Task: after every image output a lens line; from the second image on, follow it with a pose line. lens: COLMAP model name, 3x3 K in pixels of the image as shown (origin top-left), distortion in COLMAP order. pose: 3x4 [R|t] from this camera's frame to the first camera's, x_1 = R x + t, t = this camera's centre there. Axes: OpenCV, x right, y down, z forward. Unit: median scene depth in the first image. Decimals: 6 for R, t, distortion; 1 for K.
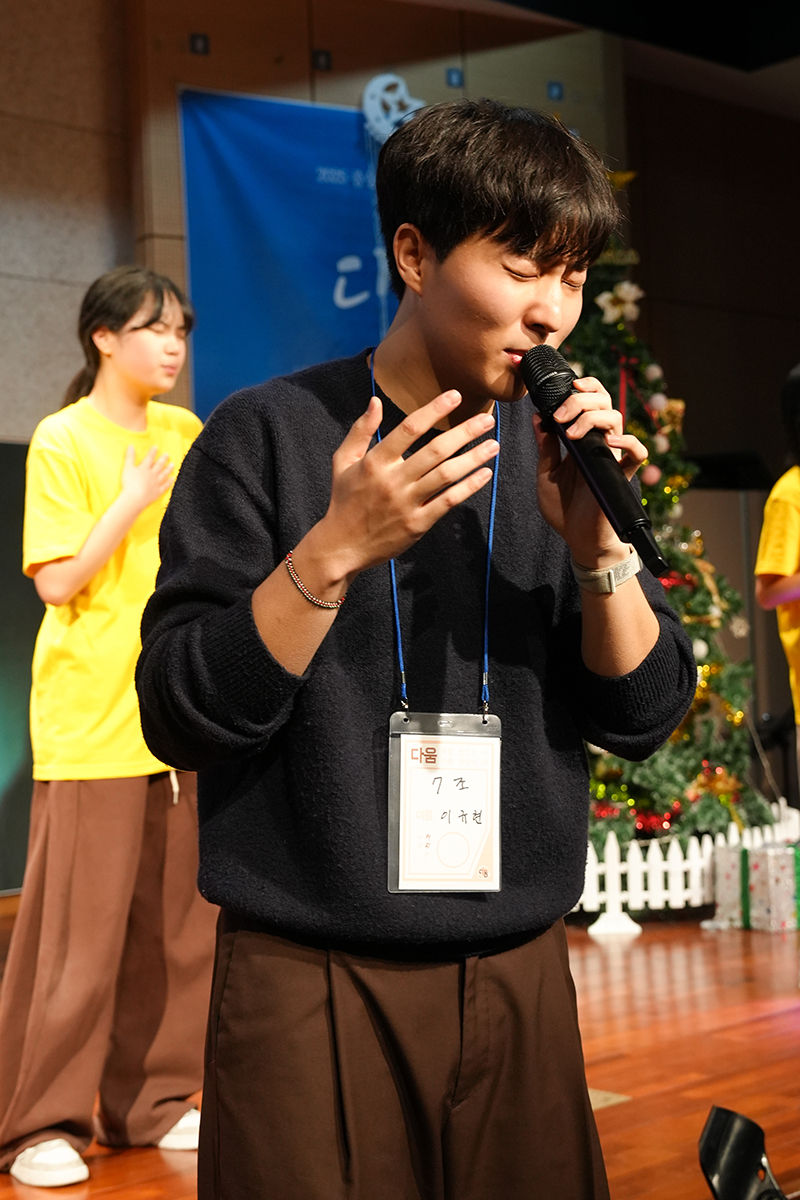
lens RADIAL K [[1865.4, 0, 400.0], [0, 1865.4, 600.0], [0, 0, 1]] dist [0.099737, -0.006440]
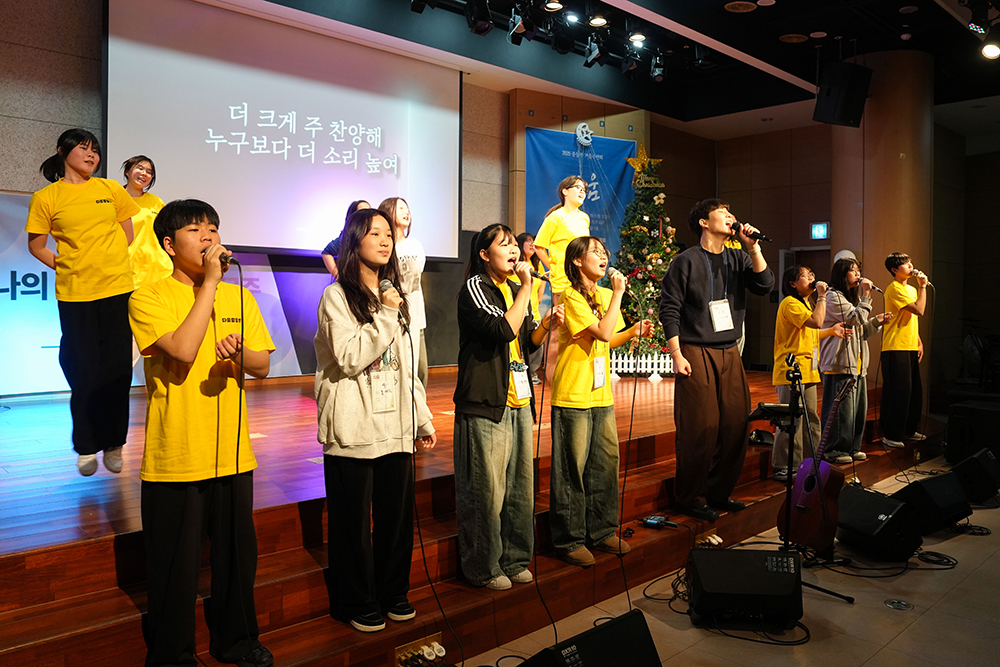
lens RADIAL K [[699.2, 0, 500.0], [0, 699.2, 333.5], [0, 0, 1]] dist [-0.042039, 0.001793]
pose [[0.999052, 0.043186, 0.005431, -0.168250], [-0.043464, 0.996505, 0.071330, 0.007653], [-0.002331, -0.071499, 0.997438, -0.279091]]
